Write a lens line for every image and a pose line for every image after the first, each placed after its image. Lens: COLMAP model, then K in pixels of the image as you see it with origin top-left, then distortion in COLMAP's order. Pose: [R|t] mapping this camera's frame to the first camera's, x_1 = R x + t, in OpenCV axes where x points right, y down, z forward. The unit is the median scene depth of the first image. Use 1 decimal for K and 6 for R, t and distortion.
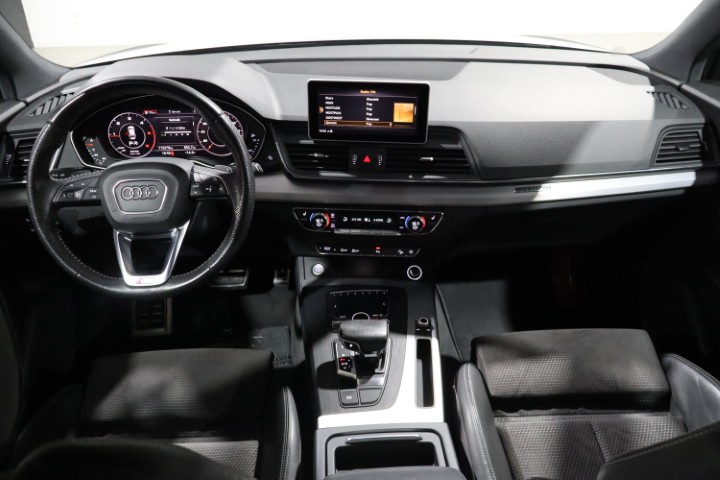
lens RADIAL K [[615.8, 0, 360.0], [0, 615.8, 240.0], [0, 0, 1]] dist [0.007370, -0.006487]
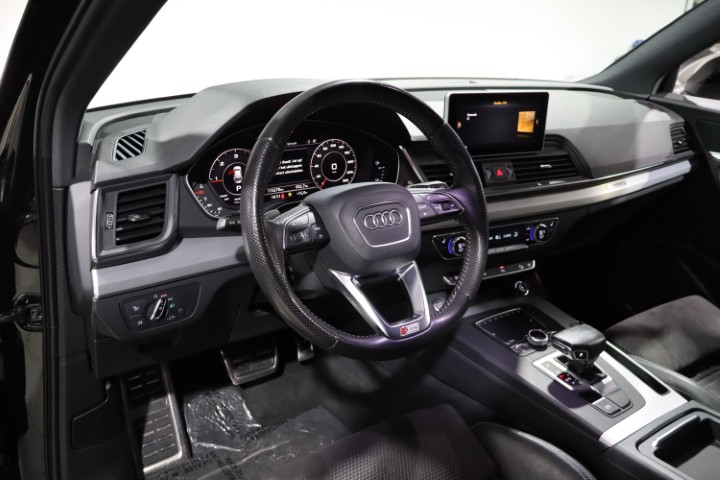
lens RADIAL K [[615.8, 0, 360.0], [0, 615.8, 240.0], [0, 0, 1]] dist [0.007370, -0.006487]
pose [[0.855469, -0.147063, 0.496533, -0.648884], [0.220846, 0.970870, -0.092941, 0.013088], [-0.468401, 0.189166, 0.863028, 0.275958]]
